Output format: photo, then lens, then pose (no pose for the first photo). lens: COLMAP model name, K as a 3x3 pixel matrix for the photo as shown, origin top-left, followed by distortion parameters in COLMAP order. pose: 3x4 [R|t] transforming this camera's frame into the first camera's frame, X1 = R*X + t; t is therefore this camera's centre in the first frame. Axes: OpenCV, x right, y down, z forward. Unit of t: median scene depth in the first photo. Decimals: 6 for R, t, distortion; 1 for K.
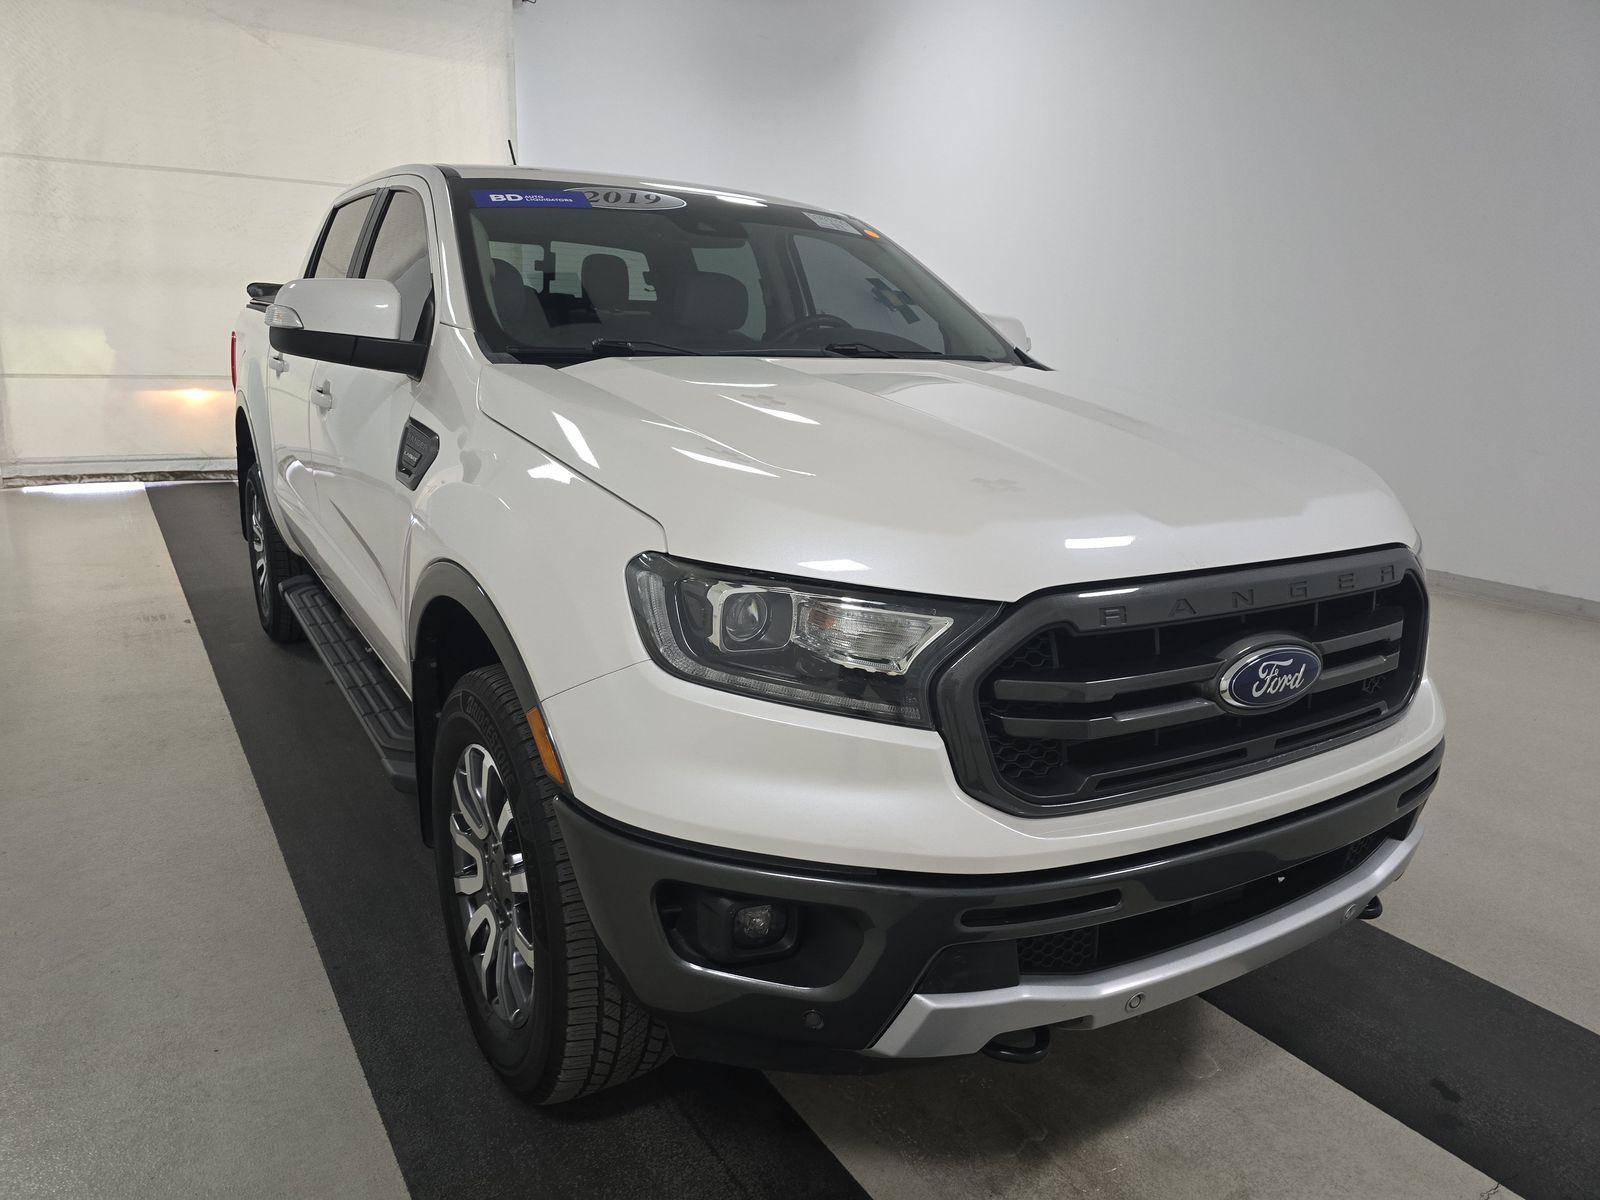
lens RADIAL K [[1080.8, 0, 799.3], [0, 1080.8, 556.3], [0, 0, 1]] dist [0.088025, -0.101222]
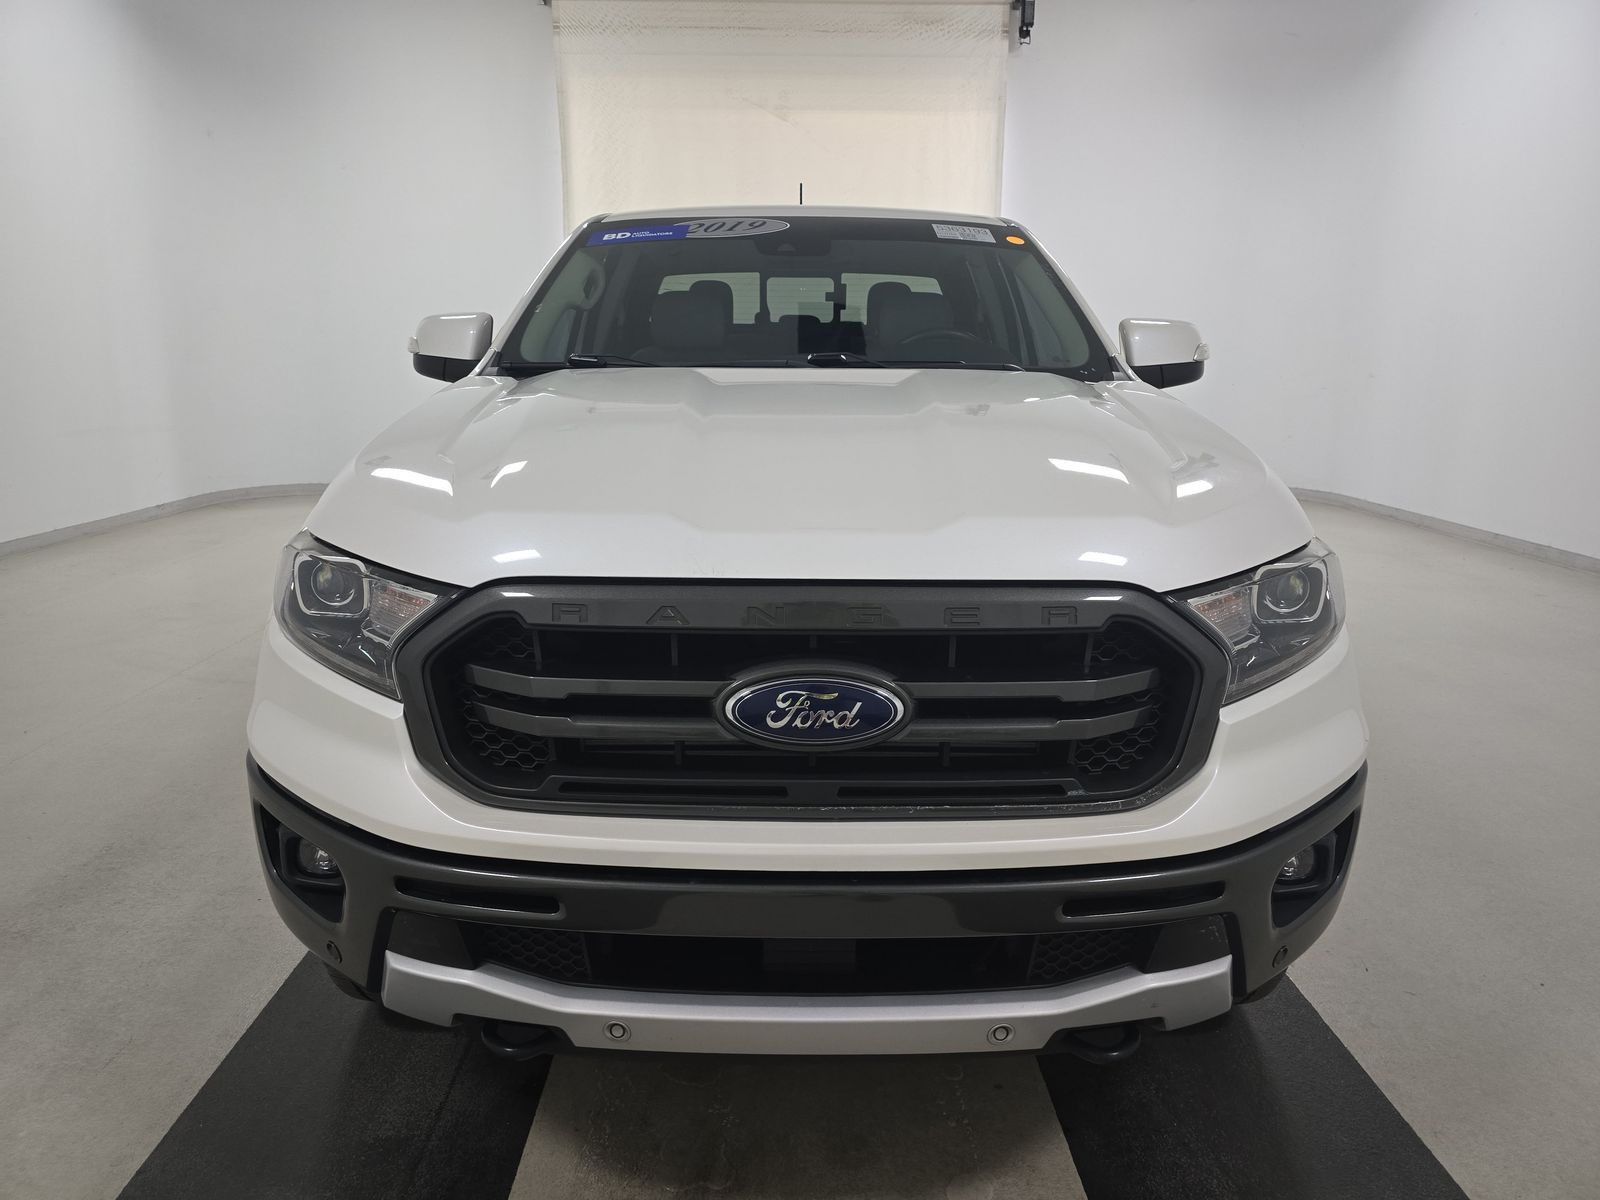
lens RADIAL K [[1080.8, 0, 799.3], [0, 1080.8, 556.3], [0, 0, 1]] dist [0.088025, -0.101222]
pose [[0.851499, 0.070034, -0.519658, 0.774868], [-0.086856, 0.996188, -0.008064, -0.004314], [0.517112, 0.052002, 0.854336, 0.222502]]
